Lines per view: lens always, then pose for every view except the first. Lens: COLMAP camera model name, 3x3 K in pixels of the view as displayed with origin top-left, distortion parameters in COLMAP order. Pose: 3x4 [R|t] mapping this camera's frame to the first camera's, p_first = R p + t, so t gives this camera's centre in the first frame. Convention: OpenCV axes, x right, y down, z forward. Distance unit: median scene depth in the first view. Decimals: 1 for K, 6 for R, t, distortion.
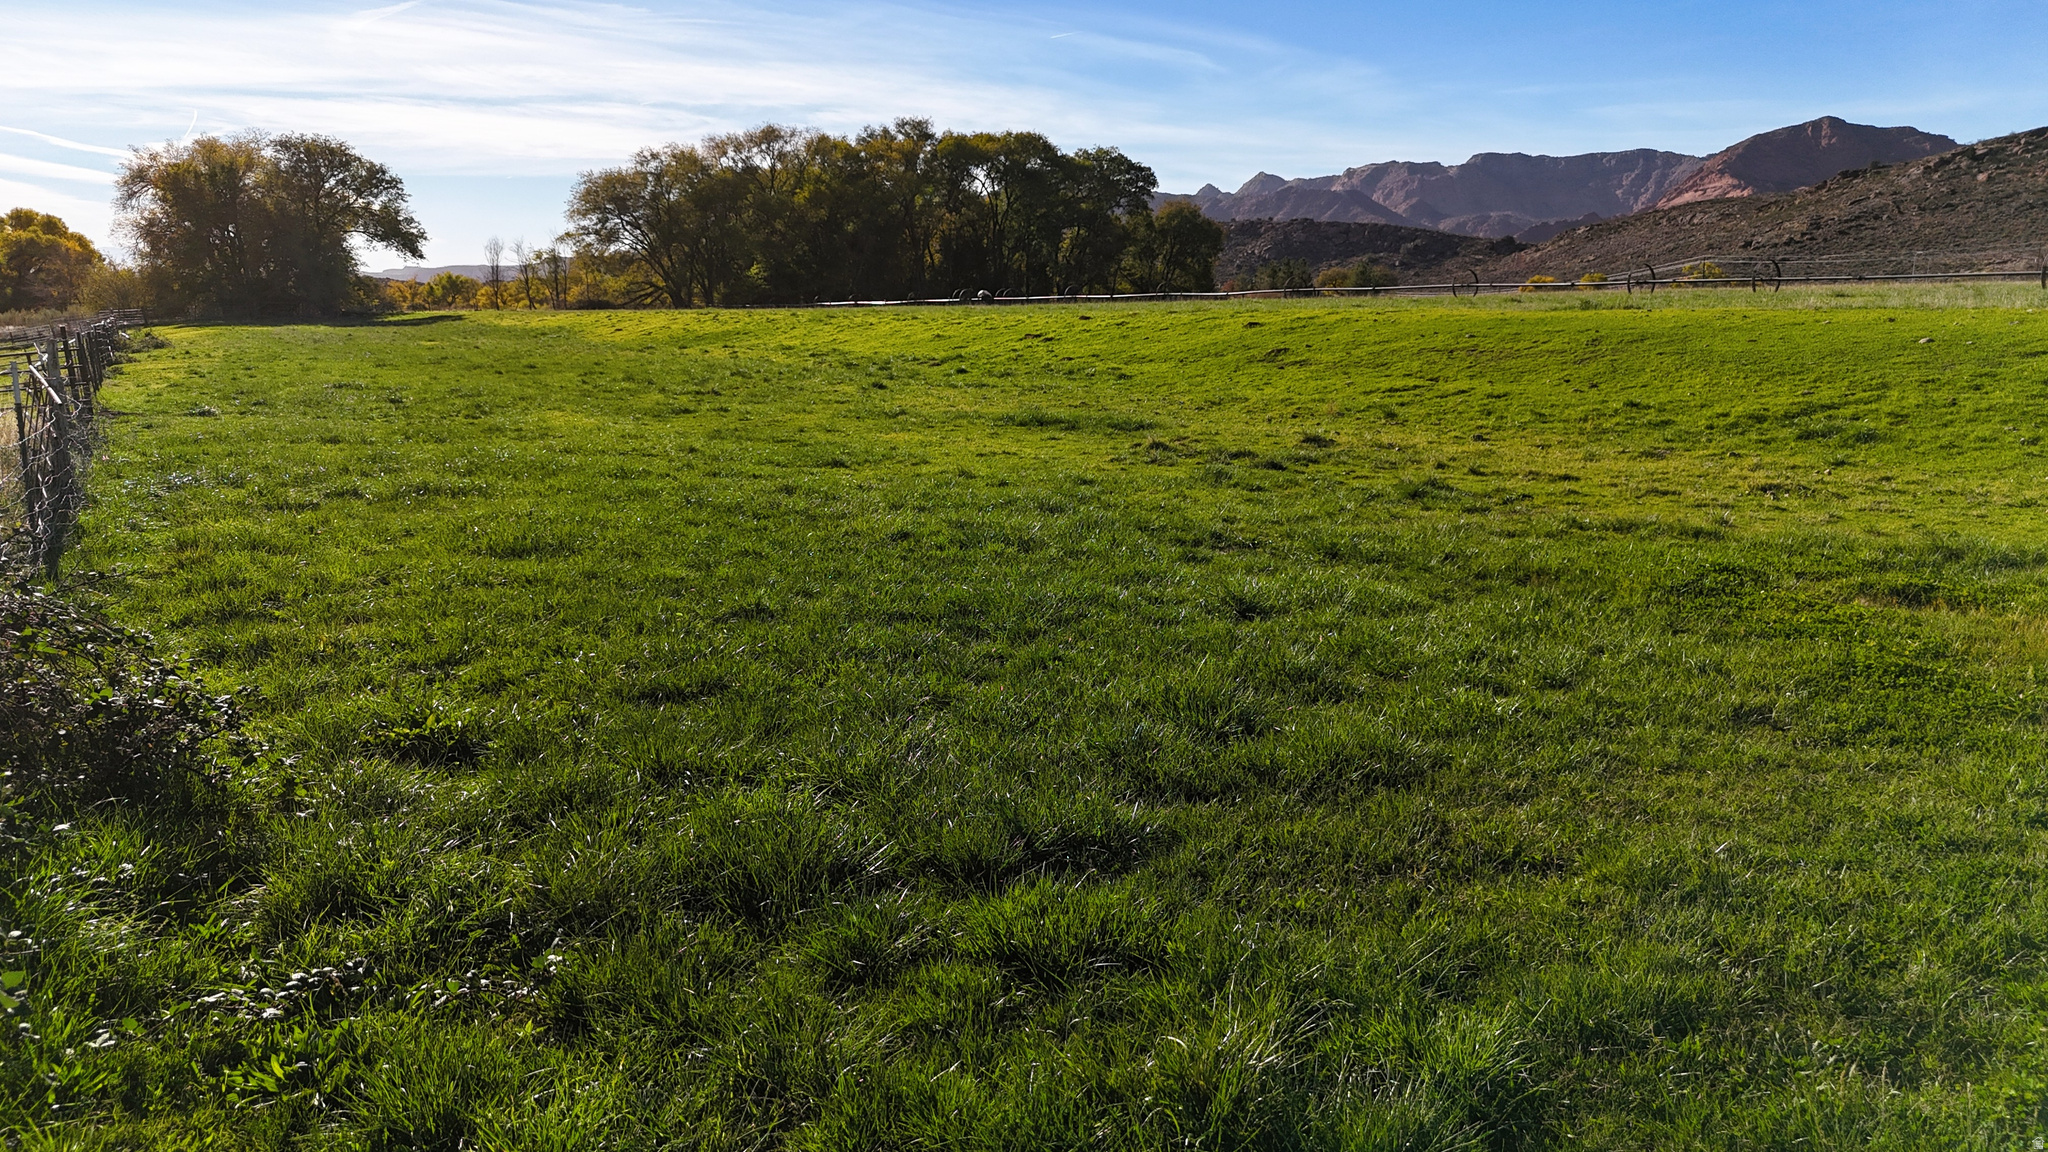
lens RADIAL K [[1493.8, 0, 1026.8], [0, 1493.8, 575.7], [0, 0, 1]] dist [0.087524, -0.084332]
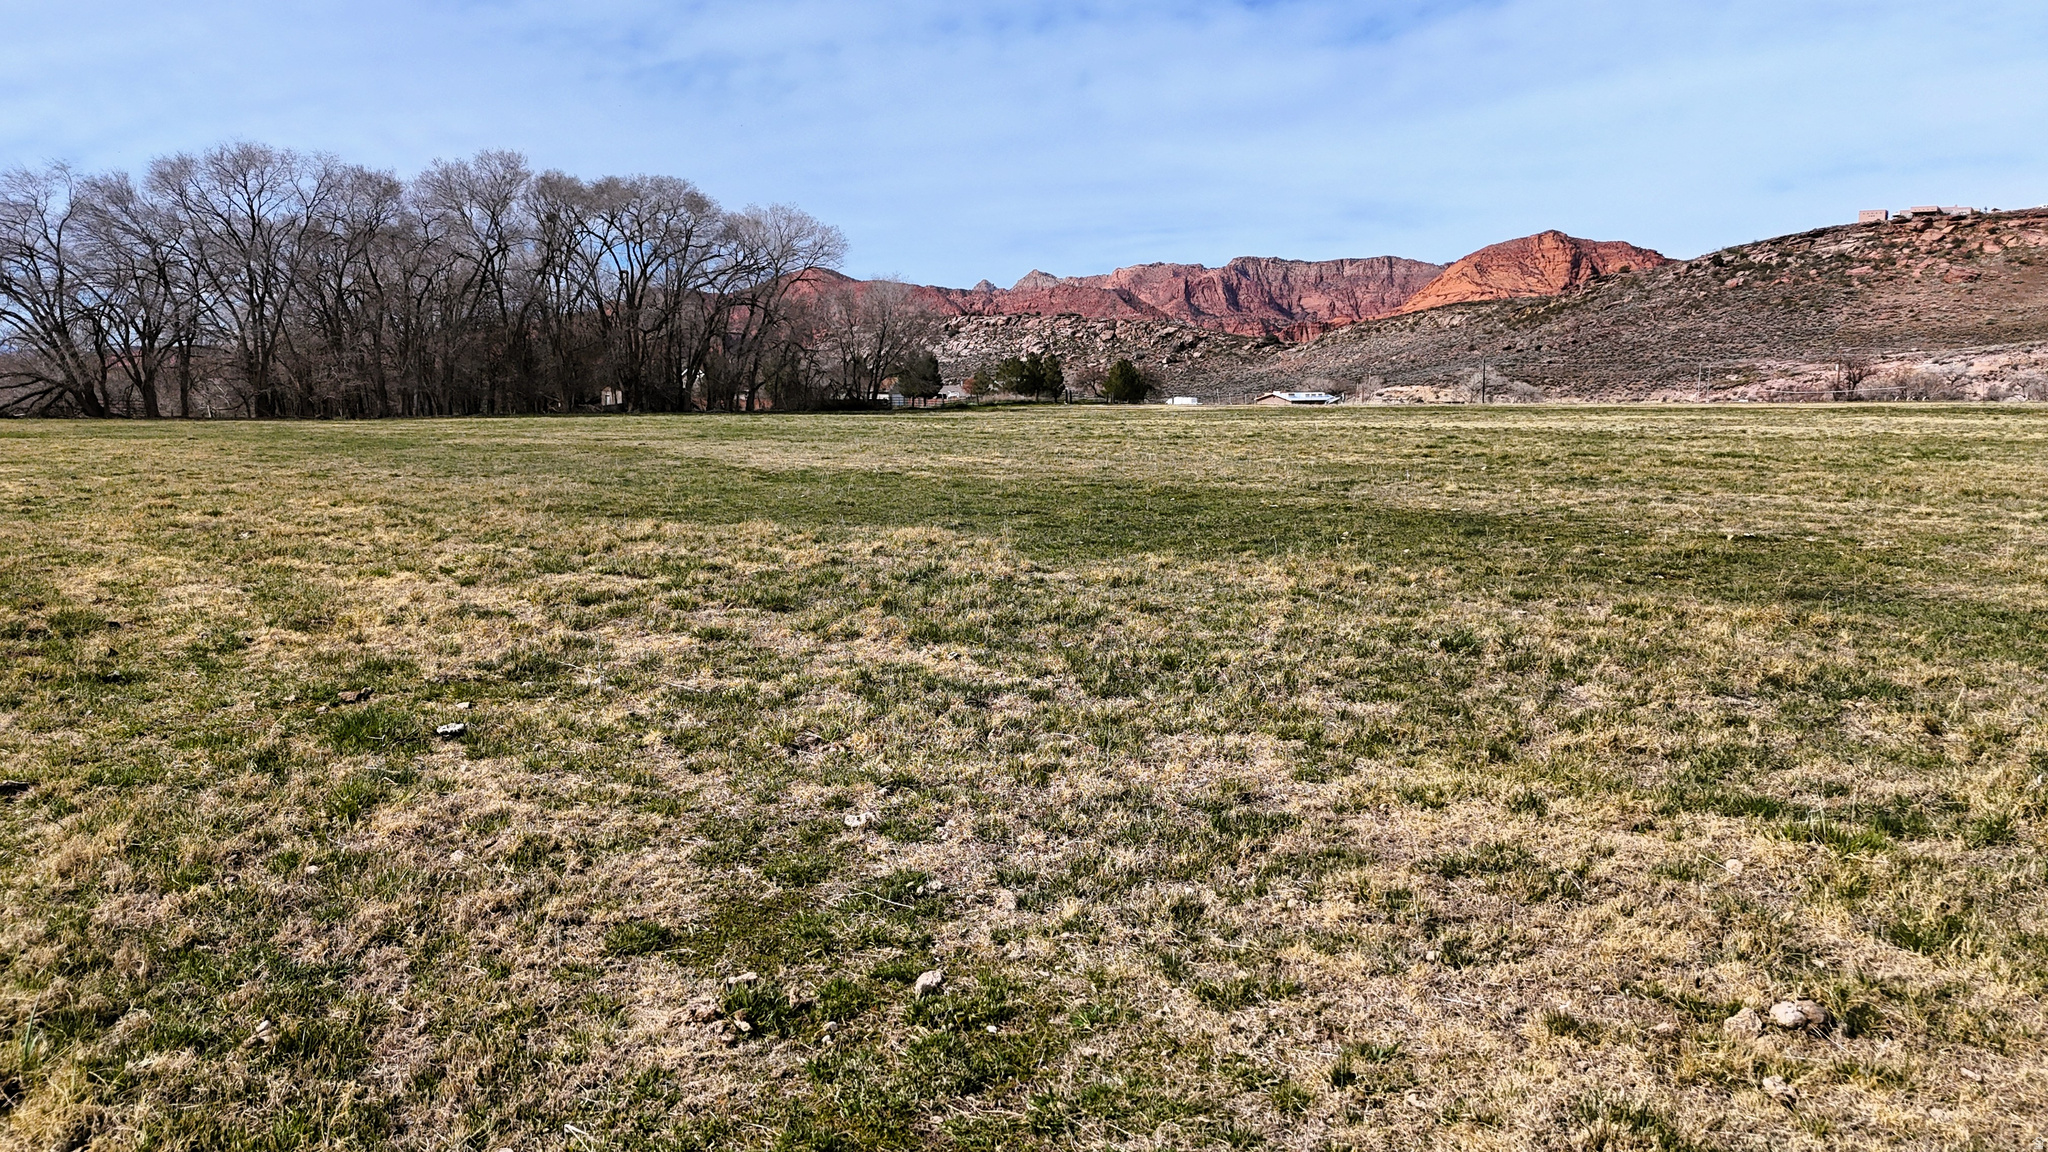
lens RADIAL K [[1493.8, 0, 1026.8], [0, 1493.8, 575.7], [0, 0, 1]] dist [0.087524, -0.084332]
pose [[0.989434, -0.010617, 0.144594, 0.023780], [0.019227, 0.998115, -0.058283, -0.020456], [-0.143703, 0.060447, 0.987773, 0.097000]]
